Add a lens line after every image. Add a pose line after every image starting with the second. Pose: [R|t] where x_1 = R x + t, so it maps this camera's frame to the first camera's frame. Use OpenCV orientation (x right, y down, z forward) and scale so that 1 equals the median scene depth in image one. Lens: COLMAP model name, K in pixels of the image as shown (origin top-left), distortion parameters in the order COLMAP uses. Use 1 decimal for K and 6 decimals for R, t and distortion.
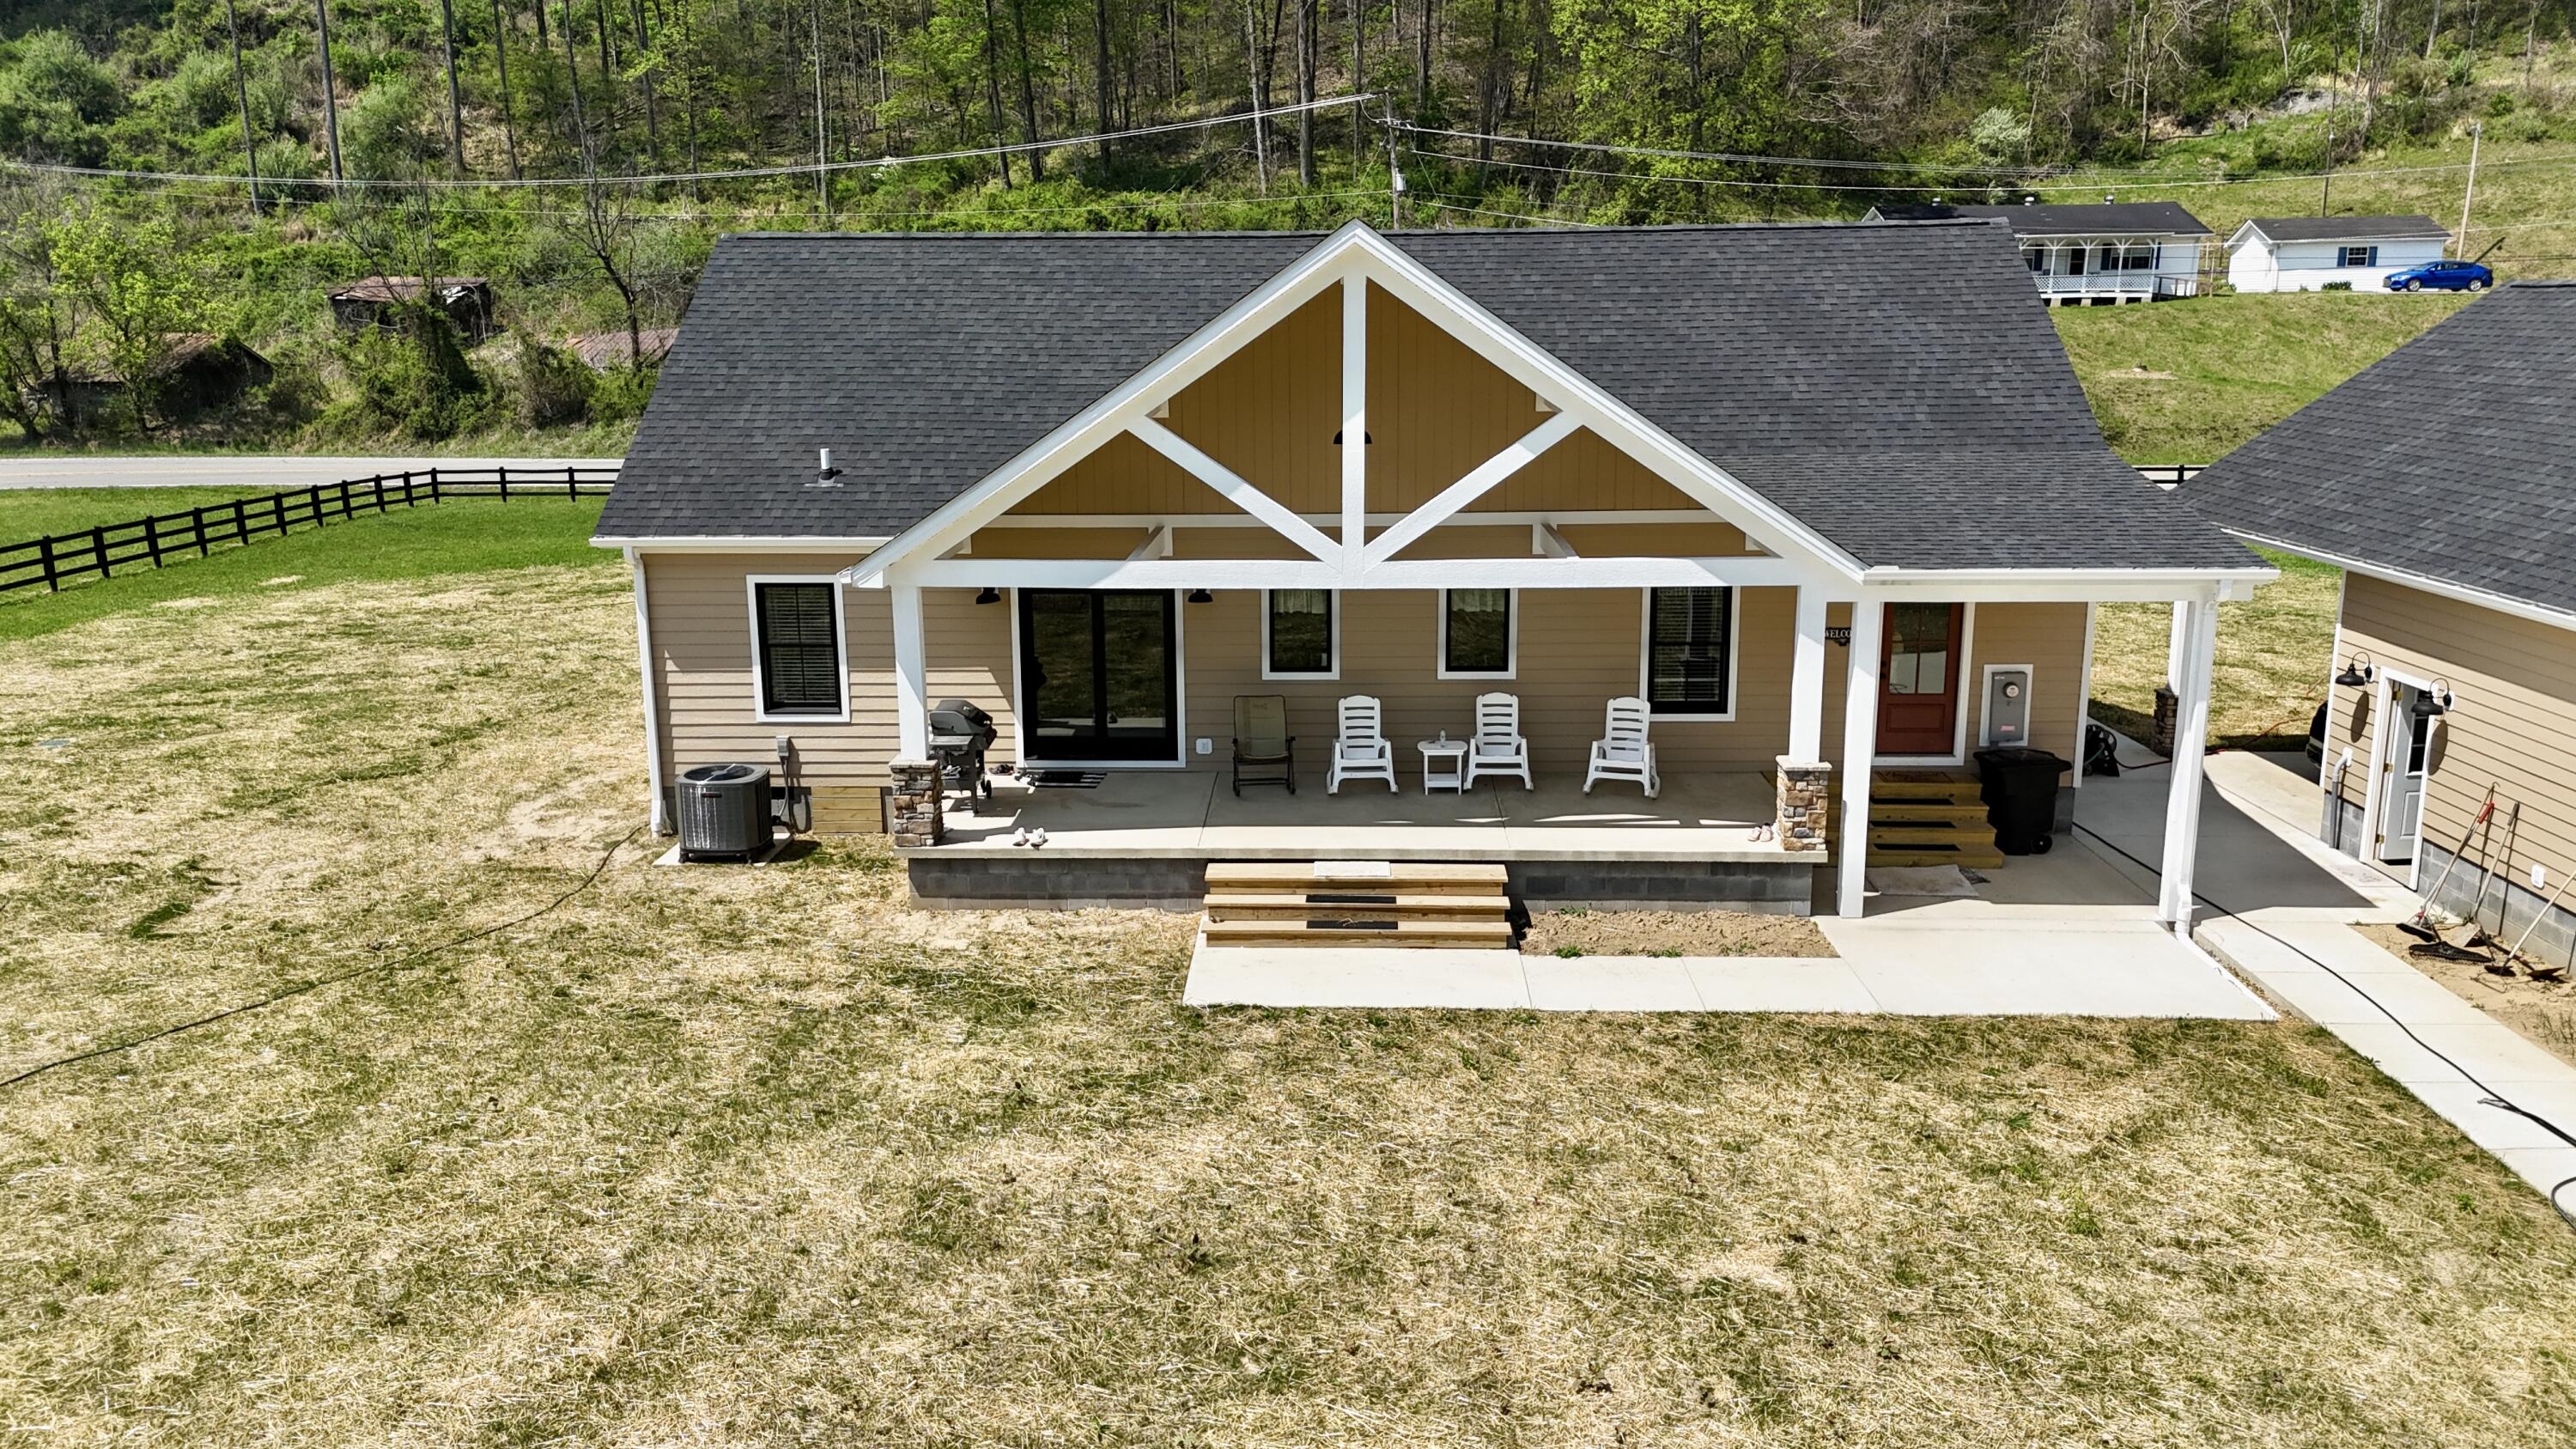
lens RADIAL K [[1895.3, 0, 1282.9], [0, 1895.3, 716.7], [0, 0, 1]] dist [0.071928, -0.072938]
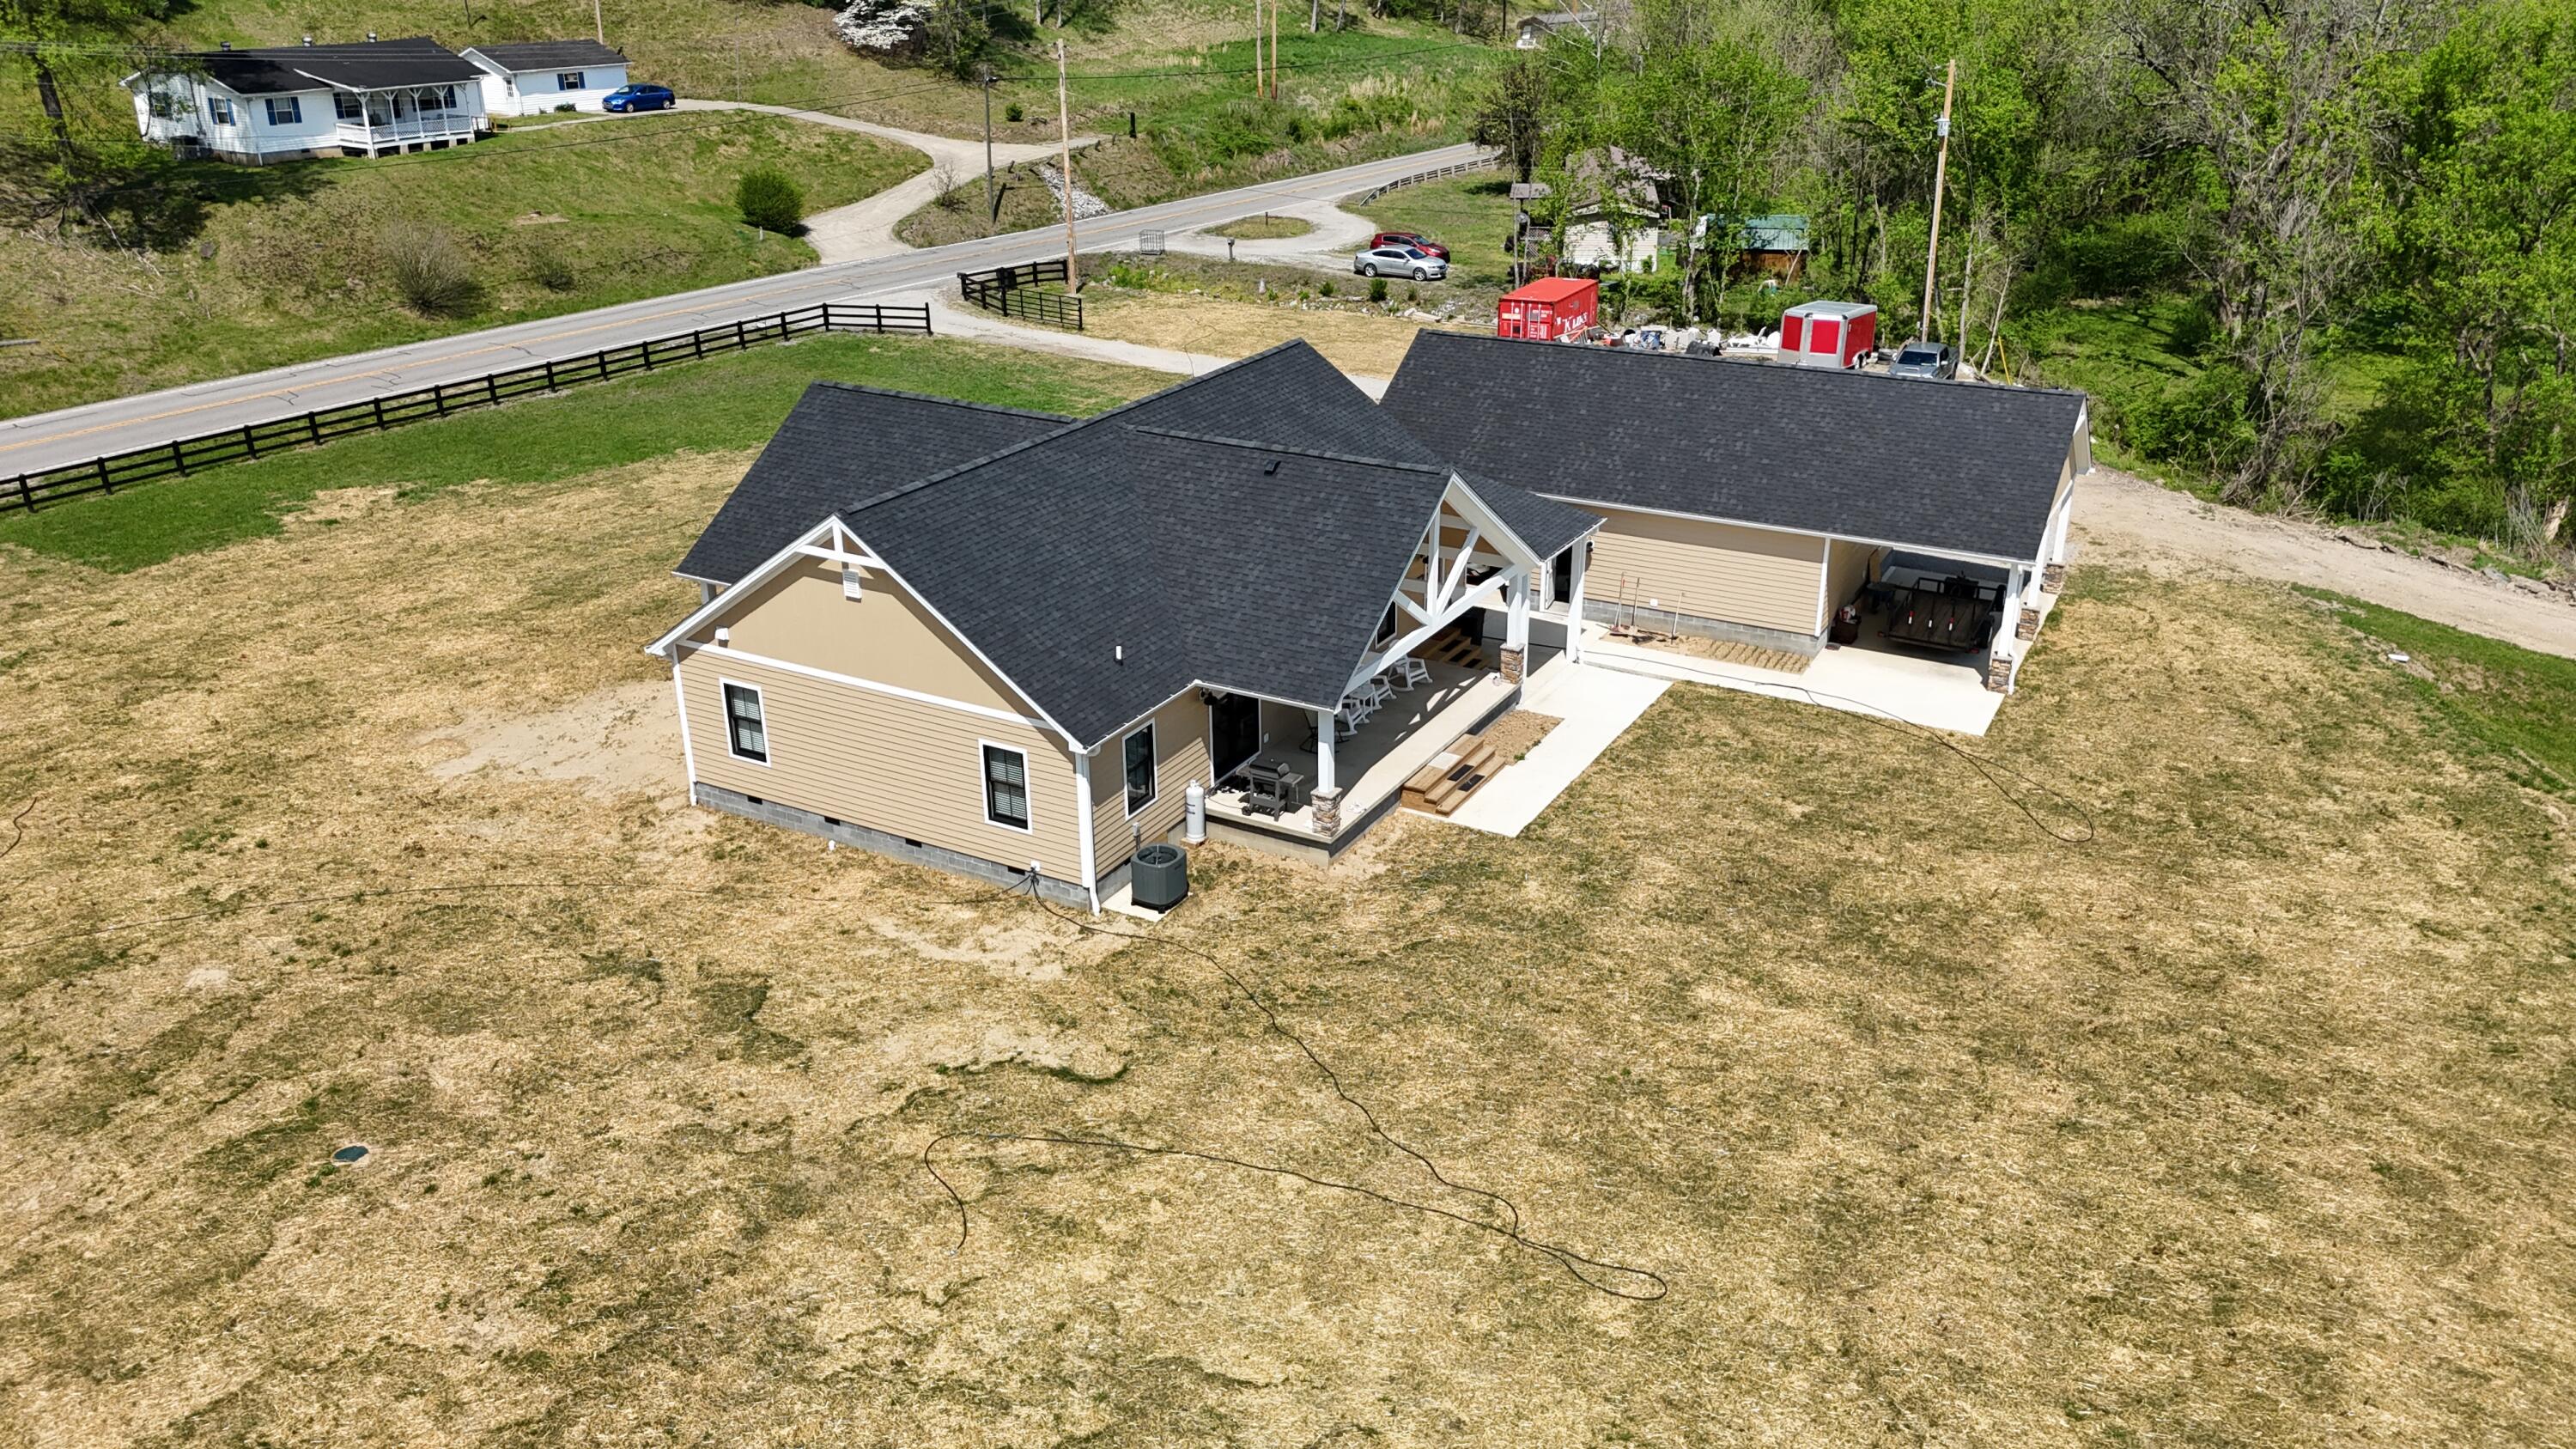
lens RADIAL K [[1895.3, 0, 1278.5], [0, 1895.3, 717.8], [0, 0, 1]] dist [0.071928, -0.072938]
pose [[0.464605, -0.342167, 0.816740, -1.627323], [0.191207, 0.939336, 0.284760, -0.555753], [-0.864628, 0.023866, 0.501845, 0.096396]]
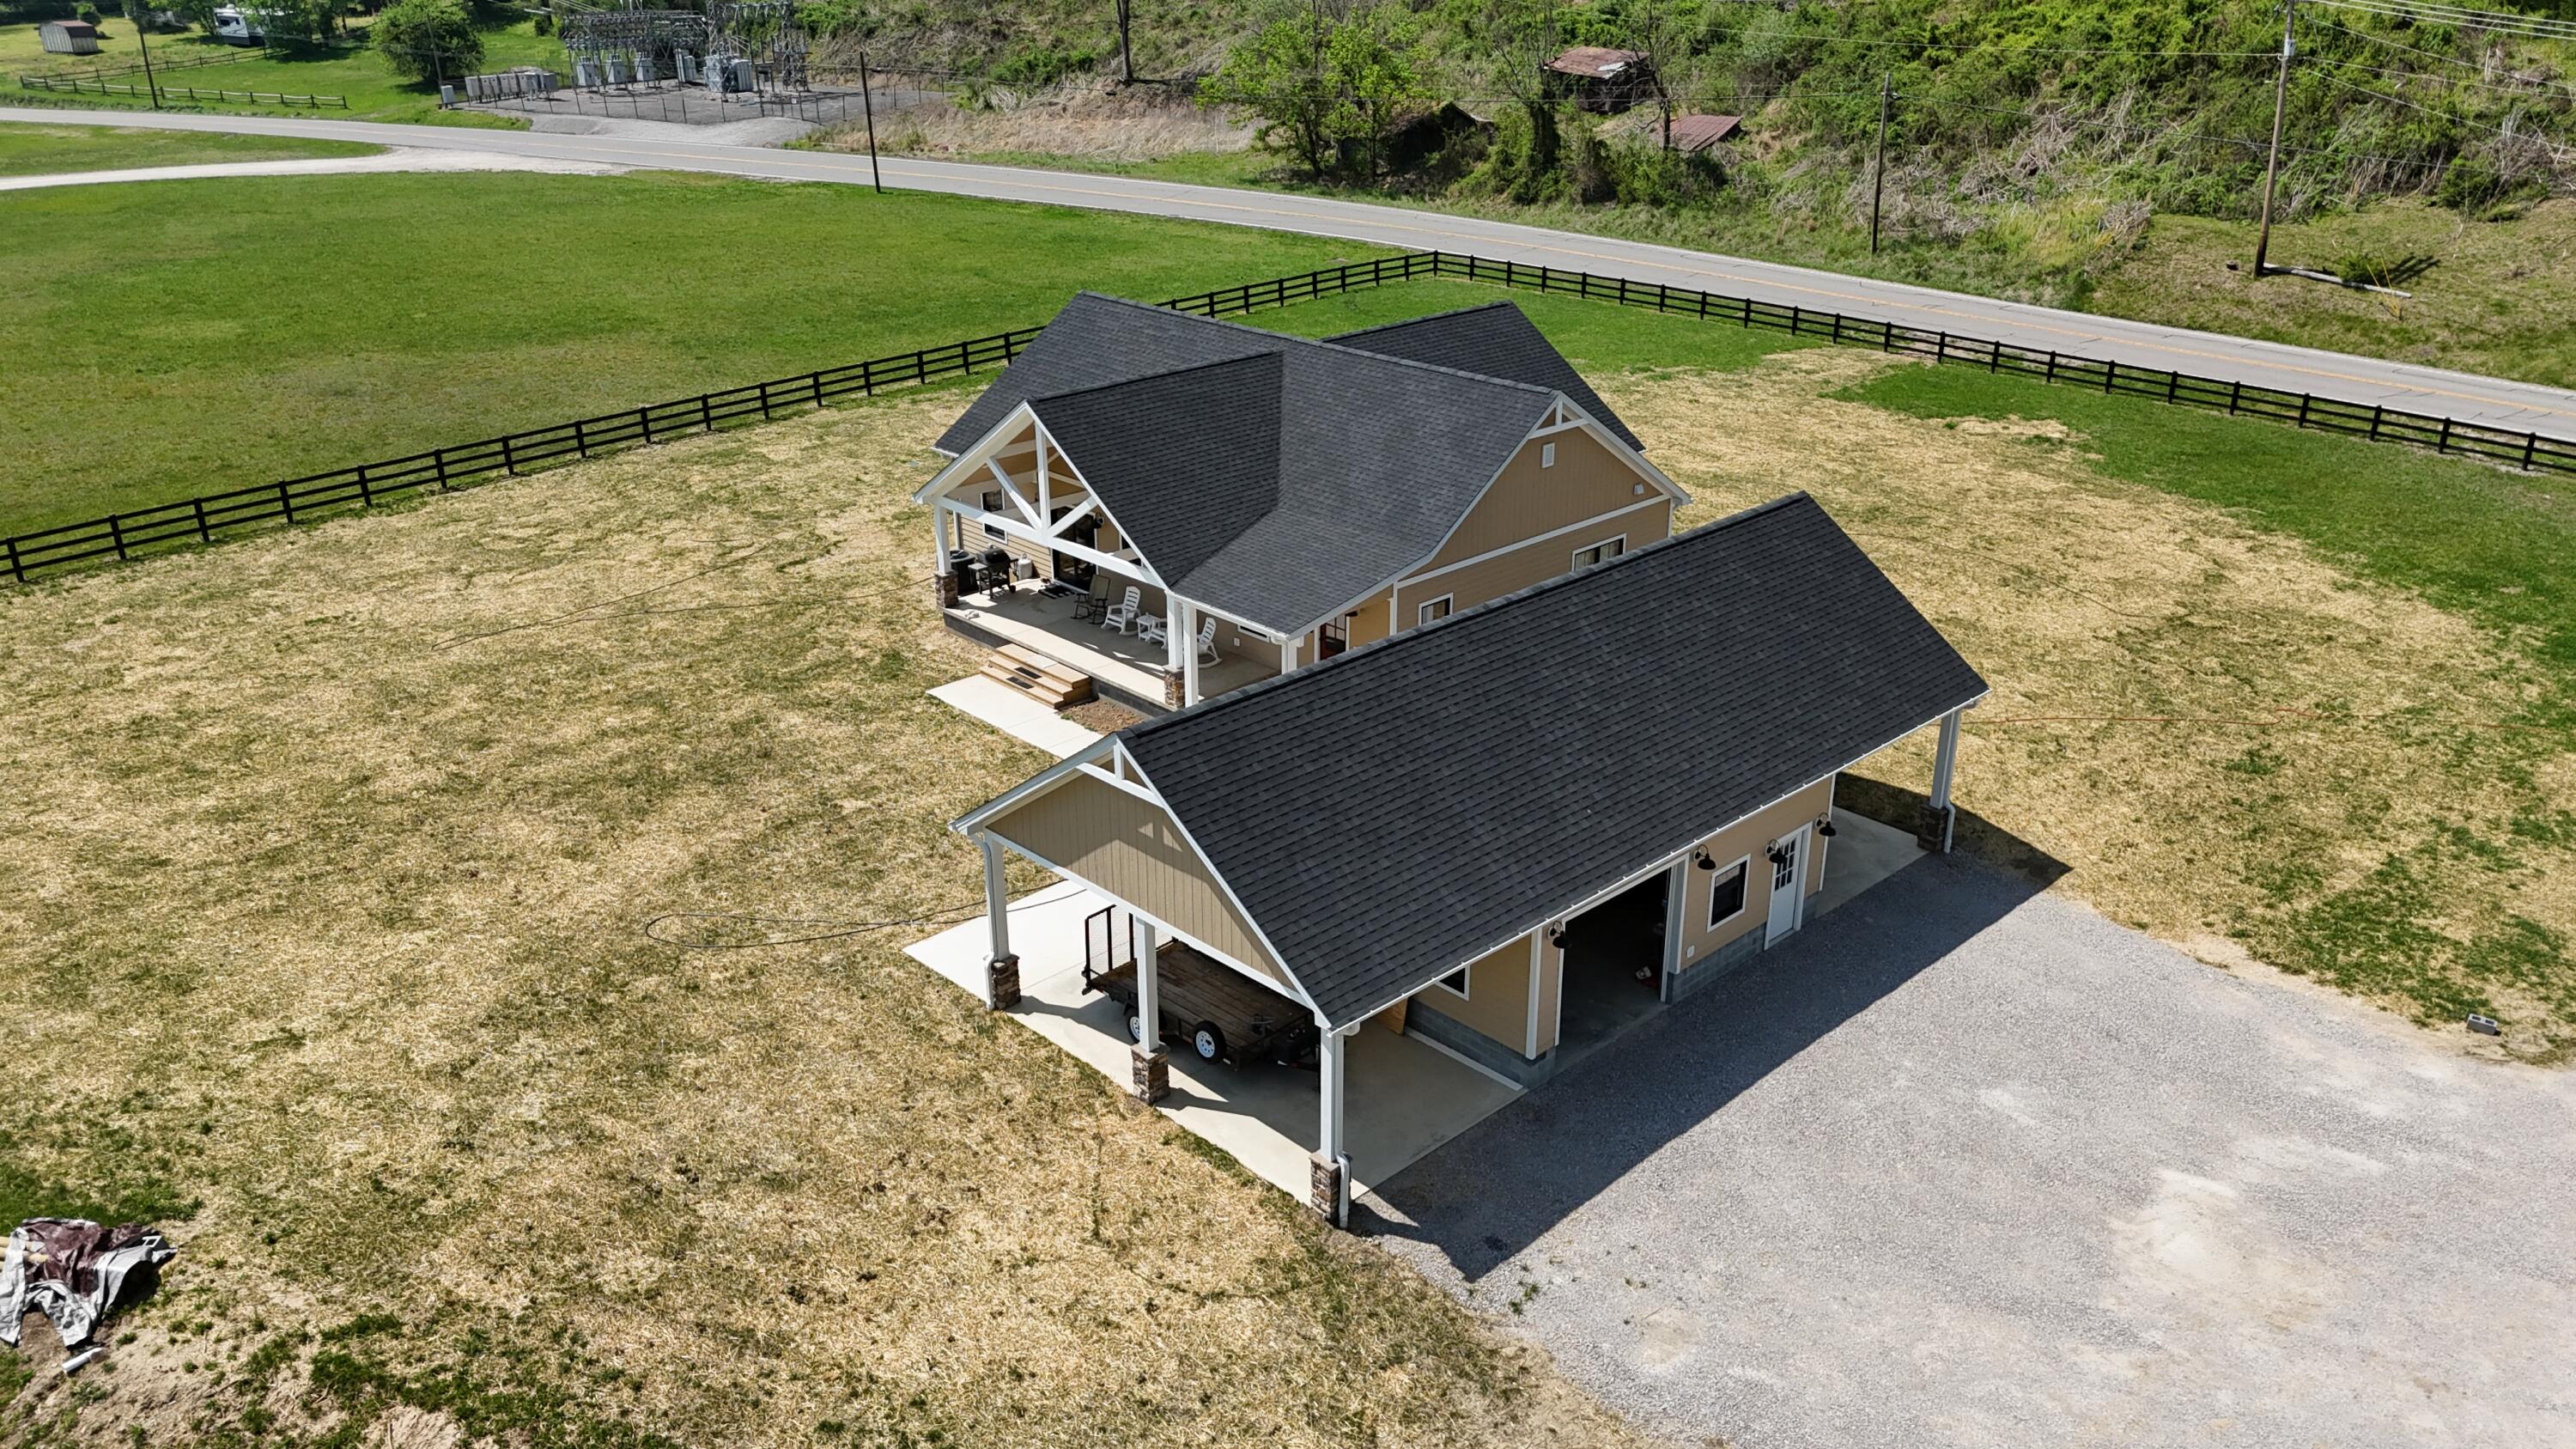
lens RADIAL K [[1895.3, 0, 1296.6], [0, 1895.3, 716.8], [0, 0, 1]] dist [0.071928, -0.072938]
pose [[0.716350, 0.277660, -0.640115, 1.678167], [-0.148508, 0.957064, 0.248947, -0.456219], [0.681754, -0.083271, 0.726827, -0.475178]]
